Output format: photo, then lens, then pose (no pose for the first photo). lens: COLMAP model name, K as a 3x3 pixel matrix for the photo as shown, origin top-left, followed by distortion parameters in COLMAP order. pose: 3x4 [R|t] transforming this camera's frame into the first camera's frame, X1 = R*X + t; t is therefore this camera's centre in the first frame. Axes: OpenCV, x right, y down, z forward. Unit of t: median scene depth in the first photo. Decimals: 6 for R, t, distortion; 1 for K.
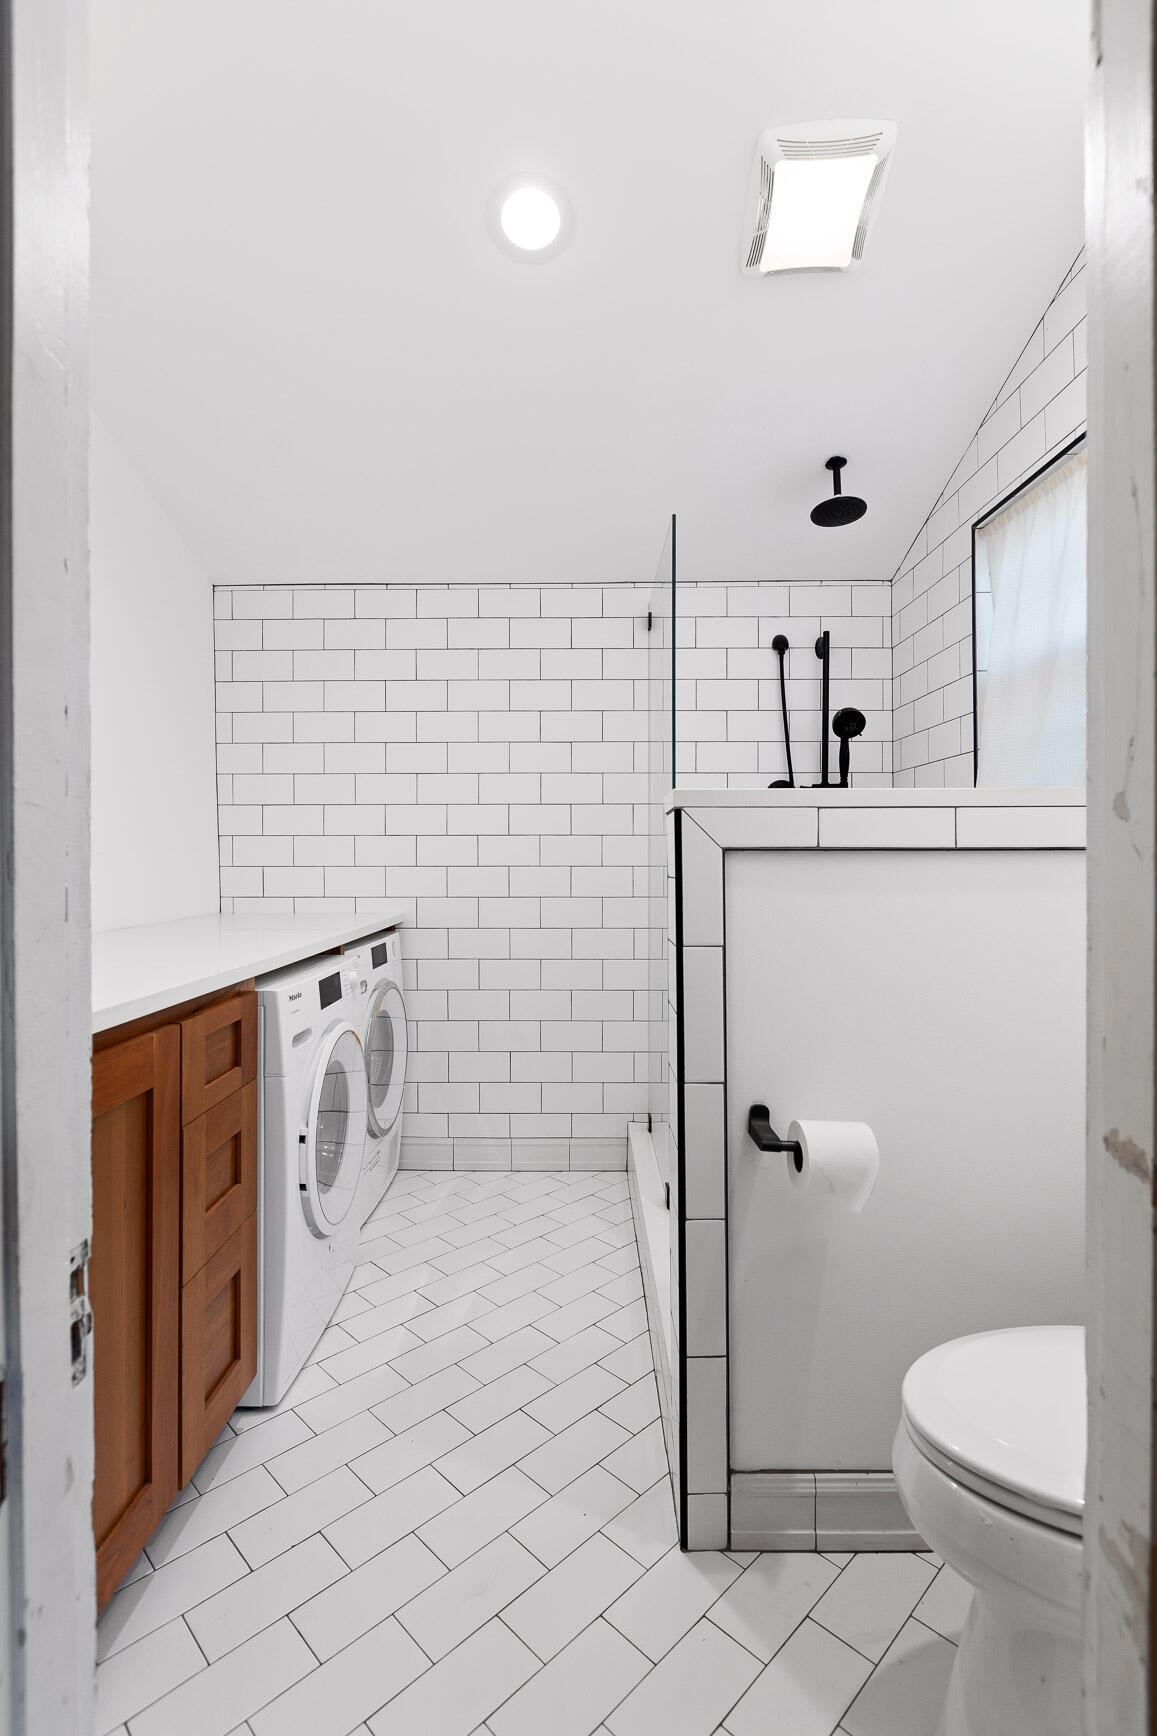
lens RADIAL K [[829.1, 0, 573.8], [0, 829.1, 860.2], [0, 0, 1]] dist [0.001646, -0.000081]
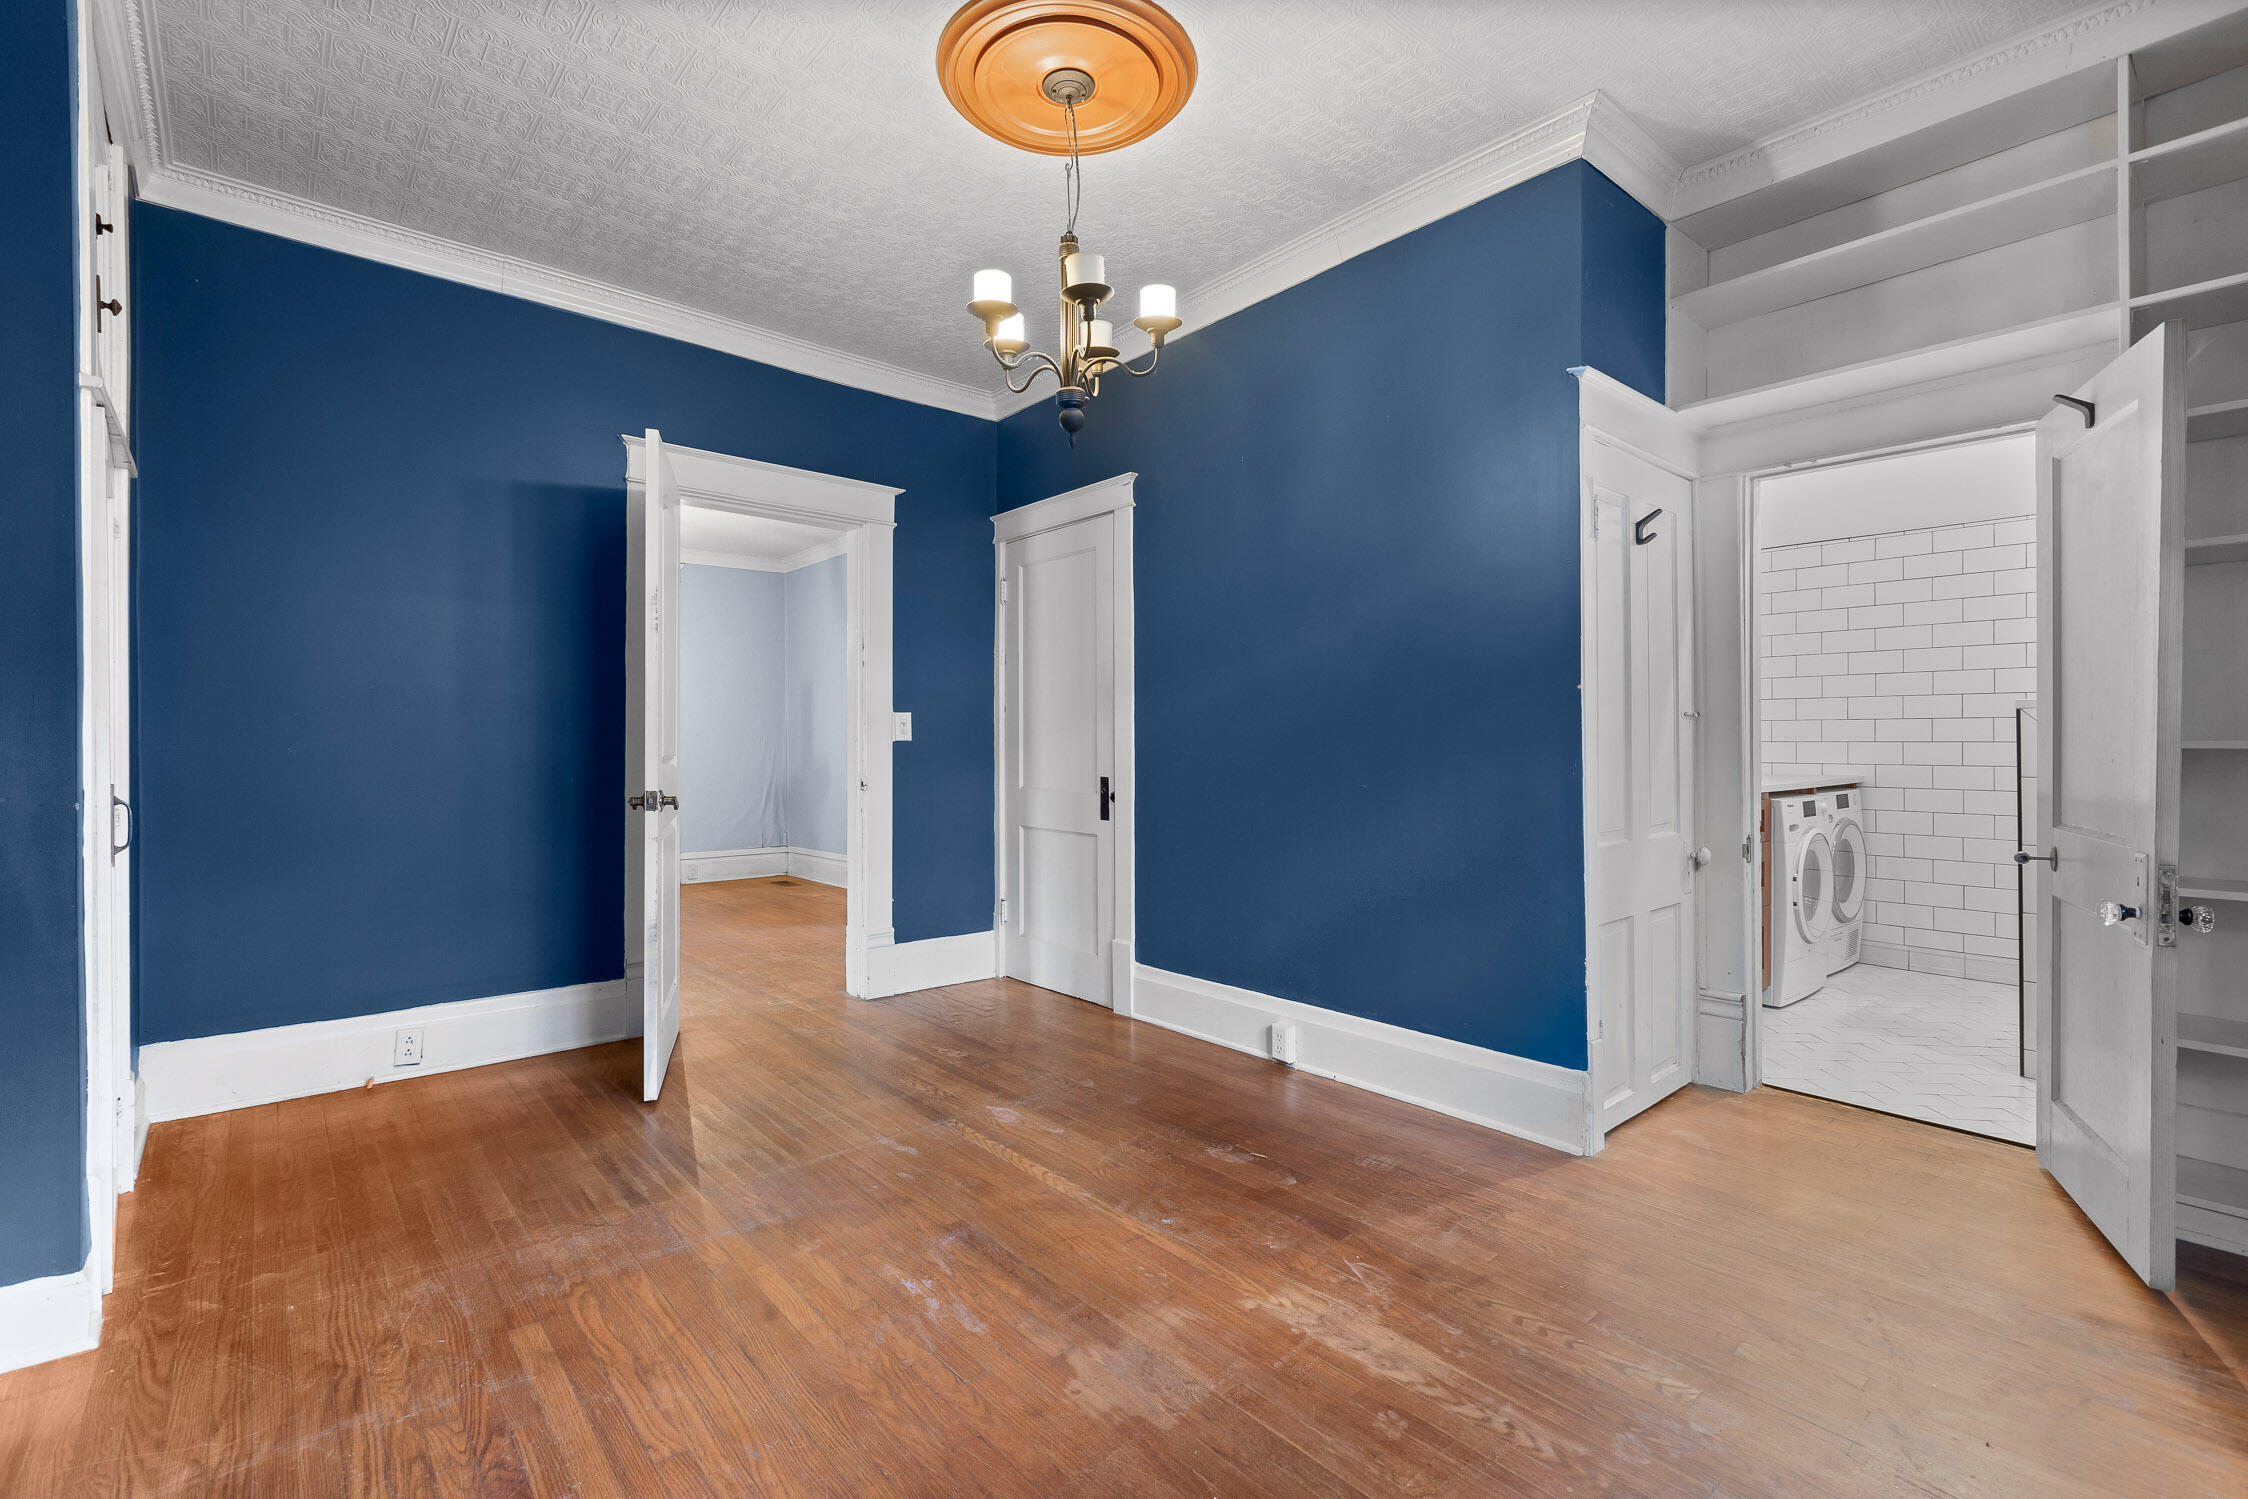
lens RADIAL K [[1007.5, 0, 1115.1], [0, 1007.5, 742.2], [0, 0, 1]] dist [-0.000689, -0.000247]
pose [[0.655439, -0.000655, -0.755247, 0.259216], [-0.001012, 0.999998, -0.001745, 0.012882], [0.755247, 0.001909, 0.655437, -1.104660]]
